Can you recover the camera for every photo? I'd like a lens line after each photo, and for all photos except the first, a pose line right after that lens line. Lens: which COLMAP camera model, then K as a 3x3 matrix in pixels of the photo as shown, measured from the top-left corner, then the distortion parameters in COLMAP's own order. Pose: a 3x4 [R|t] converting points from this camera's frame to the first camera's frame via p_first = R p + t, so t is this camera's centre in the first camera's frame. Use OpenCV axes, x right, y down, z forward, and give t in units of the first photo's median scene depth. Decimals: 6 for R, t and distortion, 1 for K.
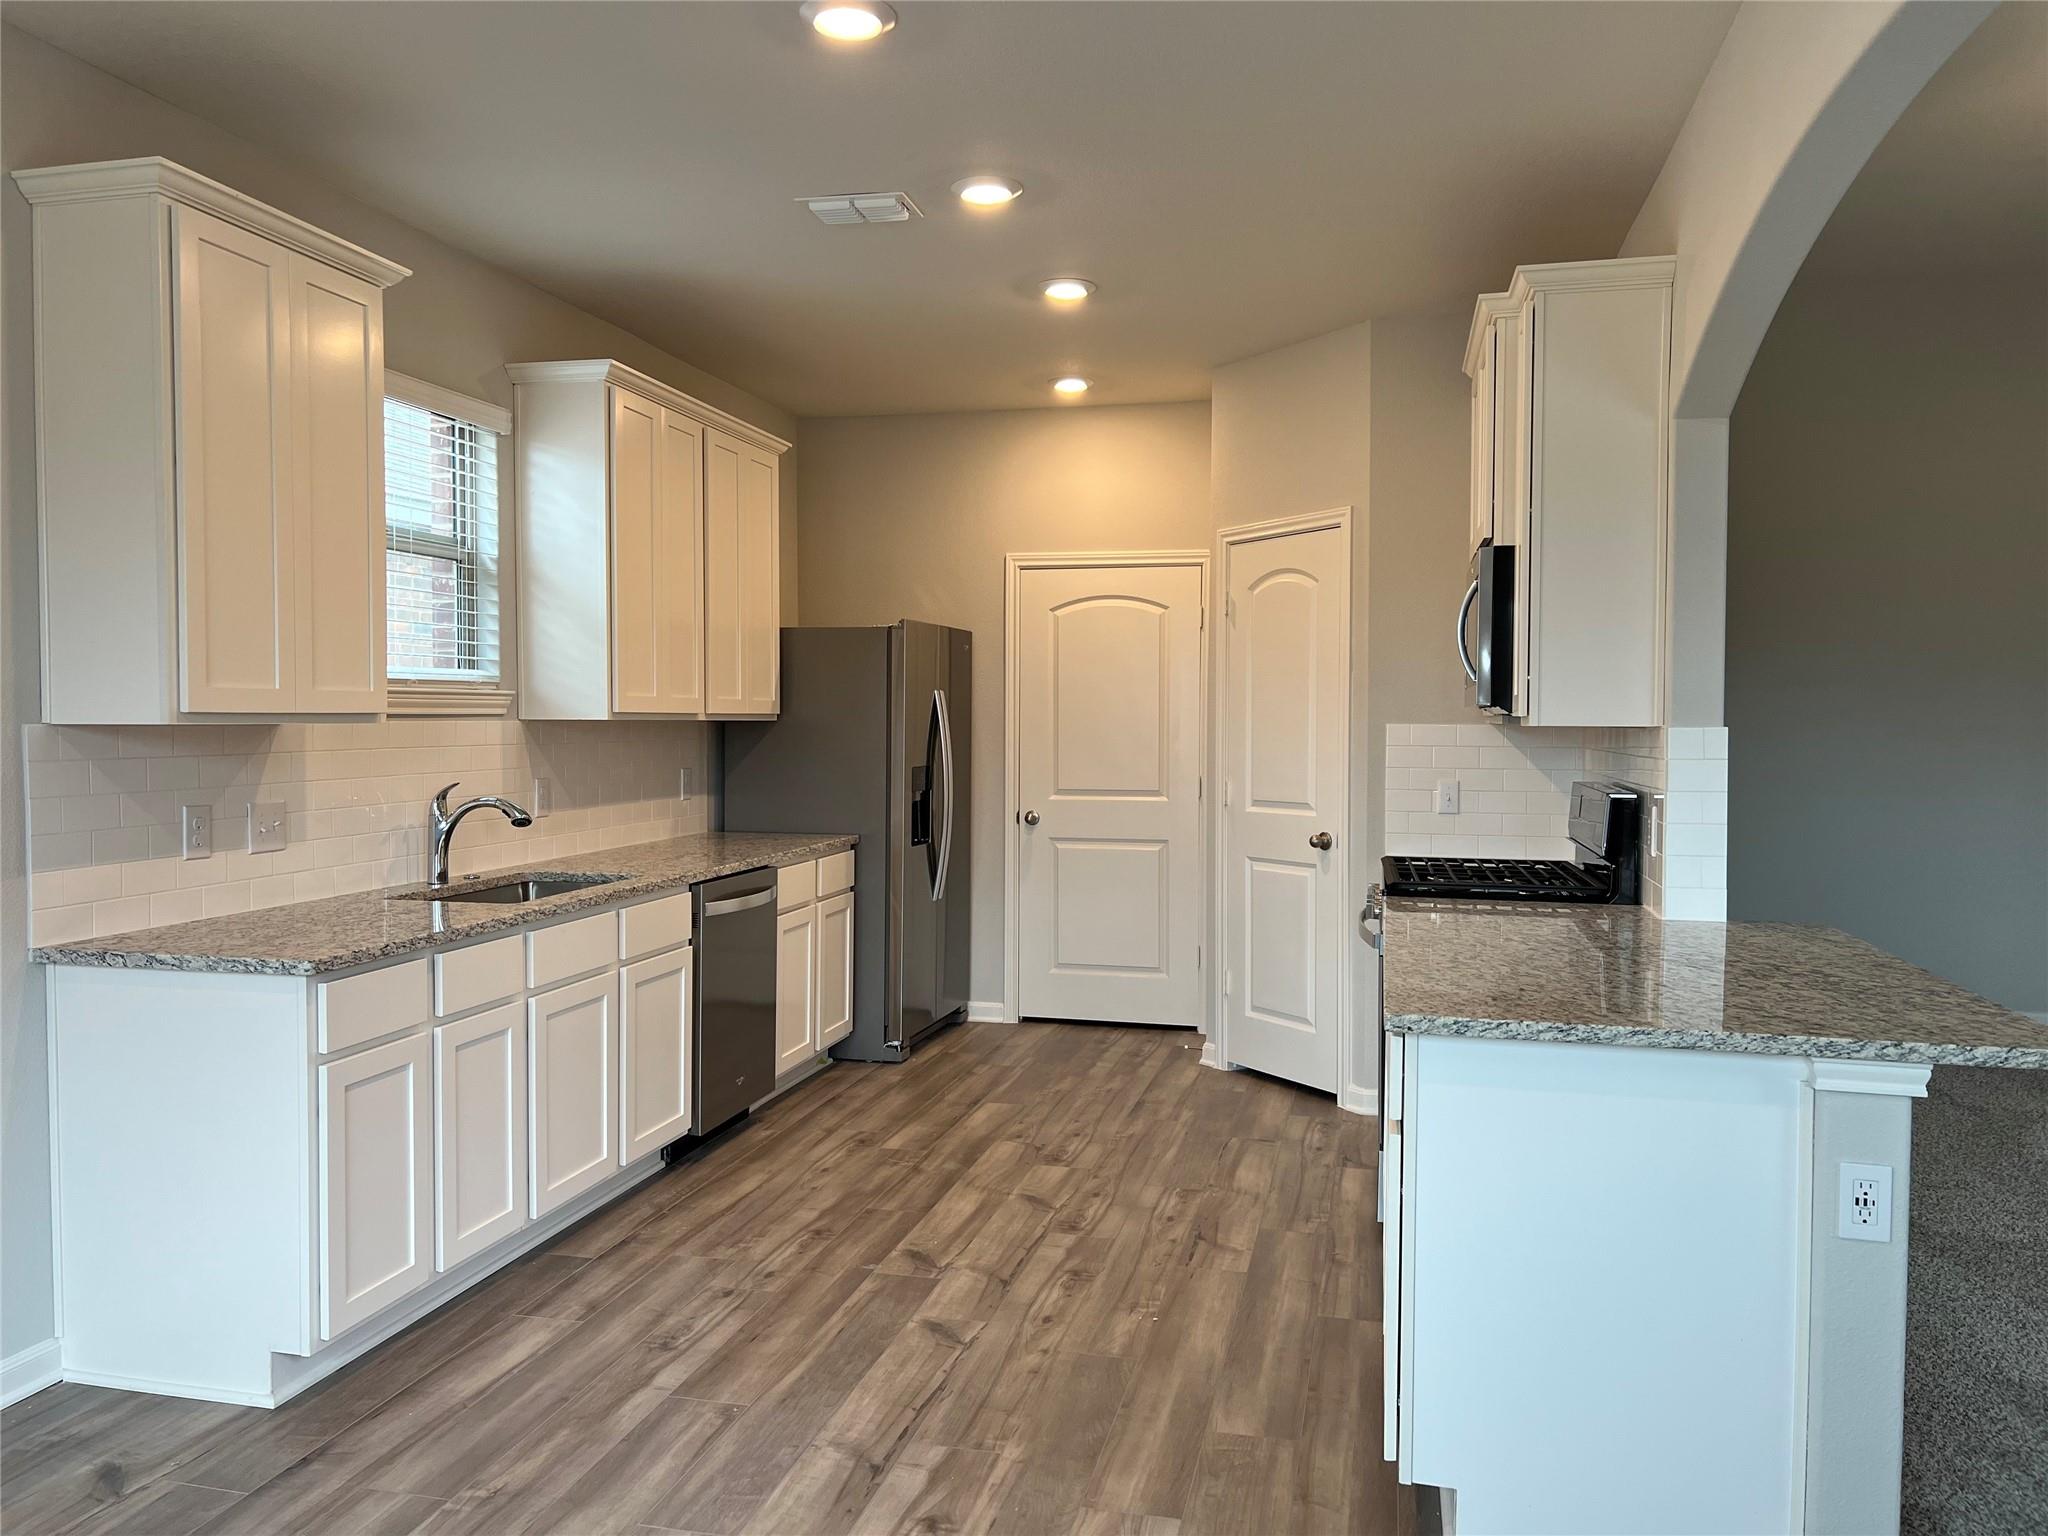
lens RADIAL K [[1559.9, 0, 1021.6], [0, 1559.9, 772.3], [0, 0, 1]] dist [0.045610, -0.038072]
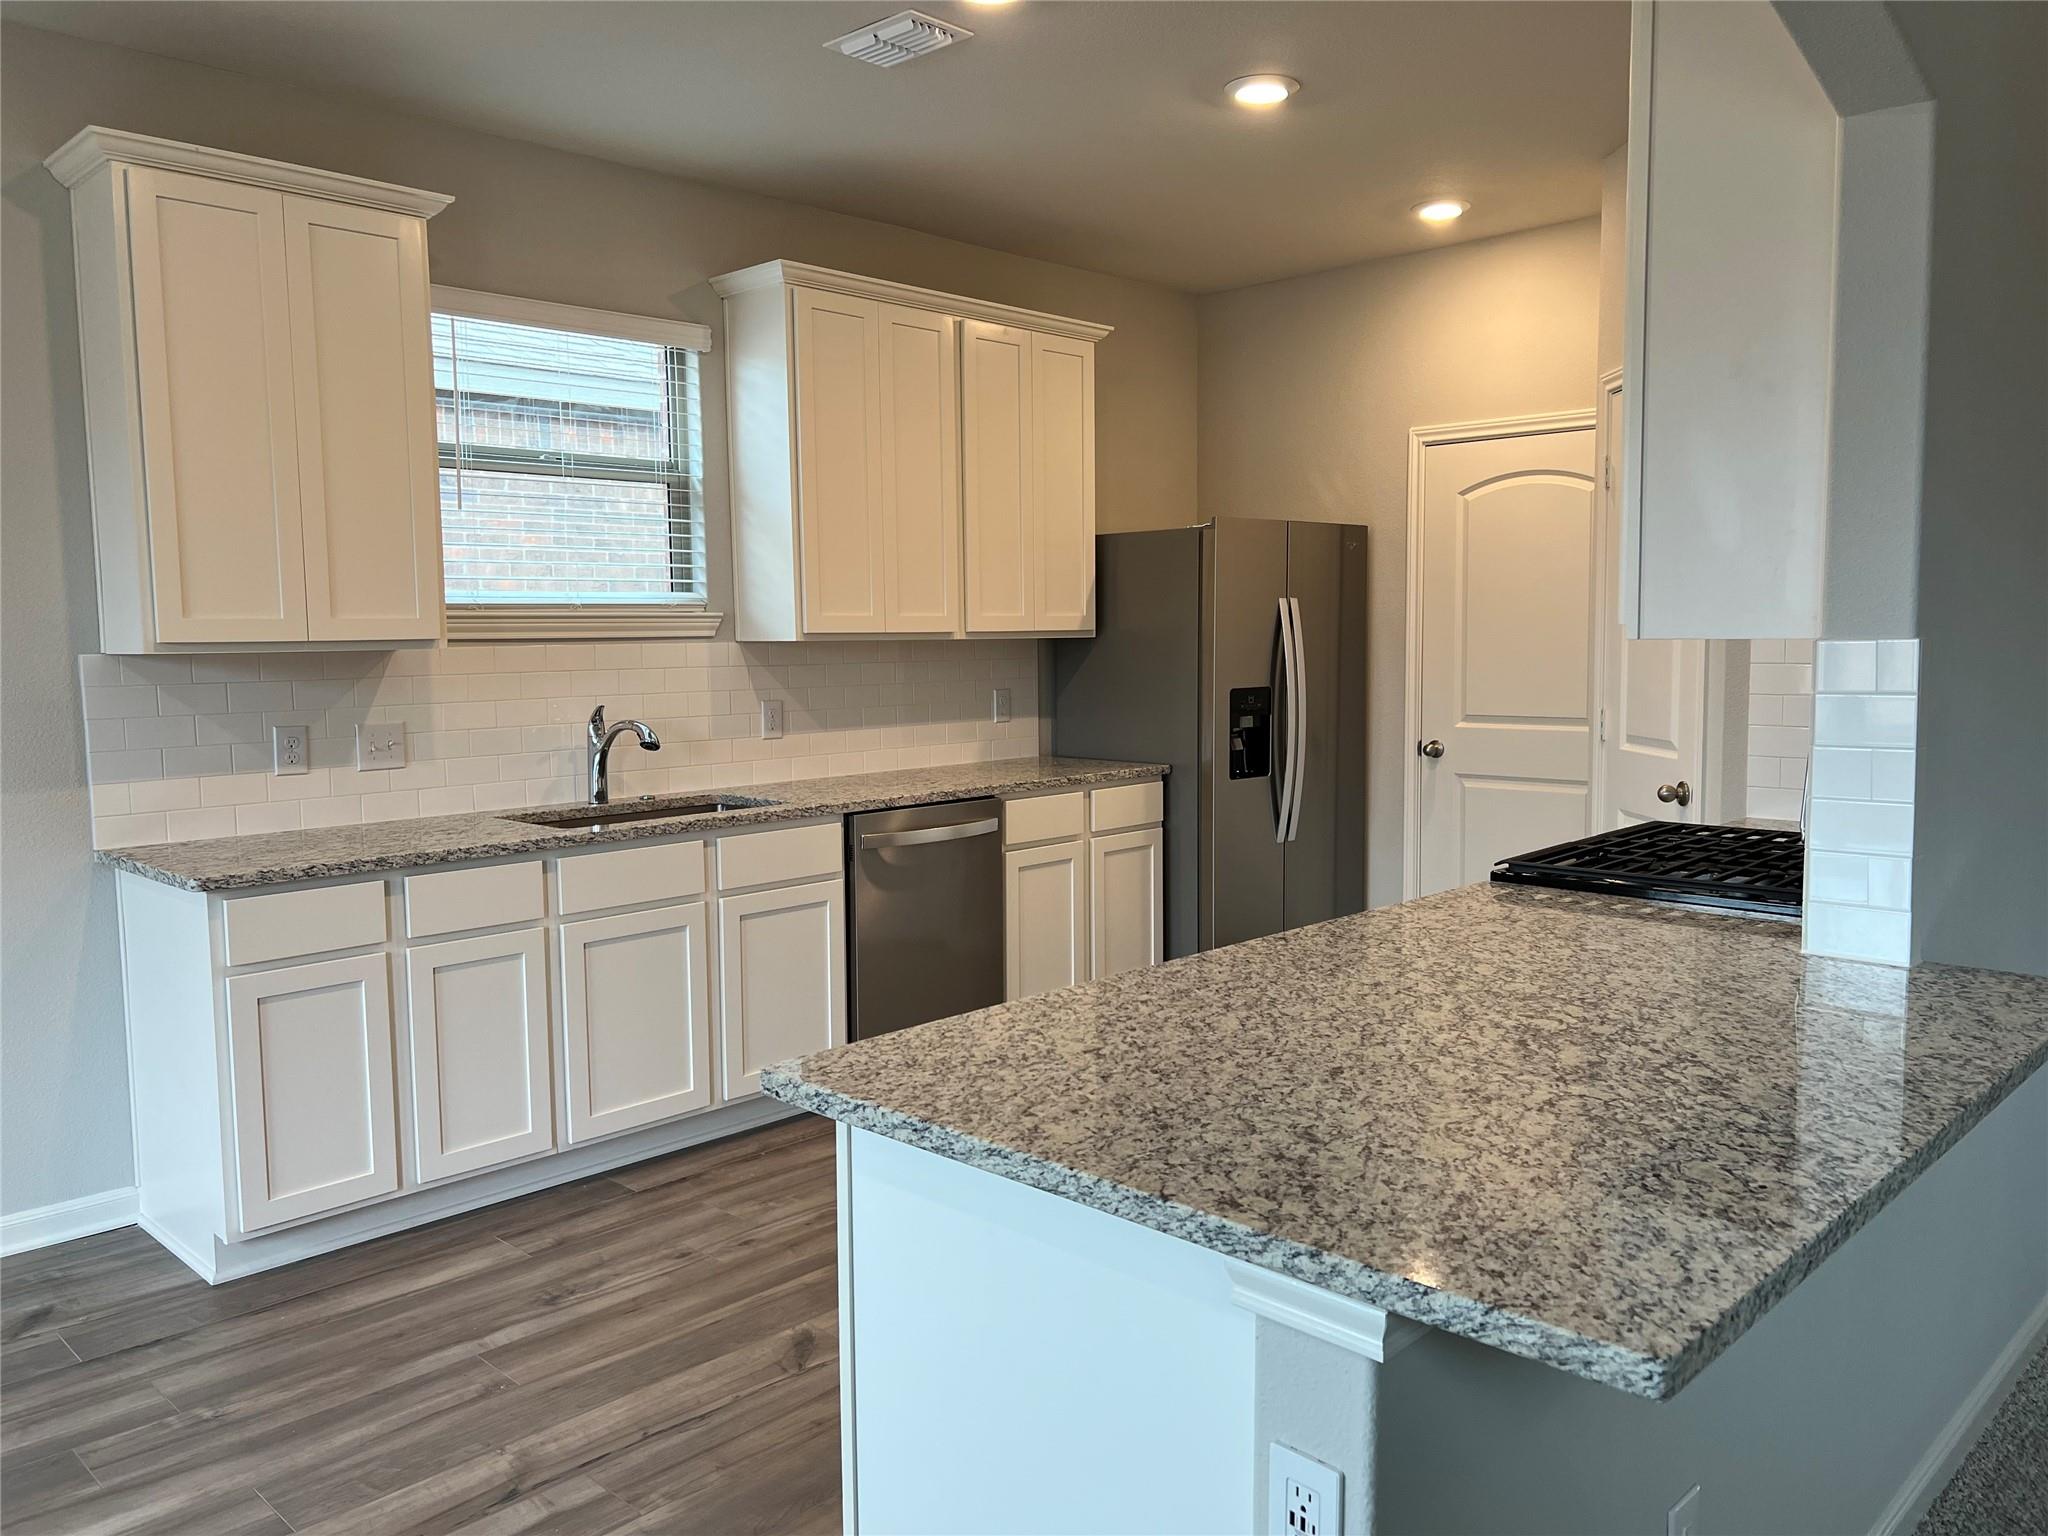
lens RADIAL K [[1559.9, 0, 1016.0], [0, 1559.9, 772.3], [0, 0, 1]] dist [0.045610, -0.038072]
pose [[0.855749, 0.032914, -0.516343, 0.441037], [-0.002896, 0.998264, 0.058835, -0.011851], [0.517383, -0.048853, 0.854358, 0.302426]]
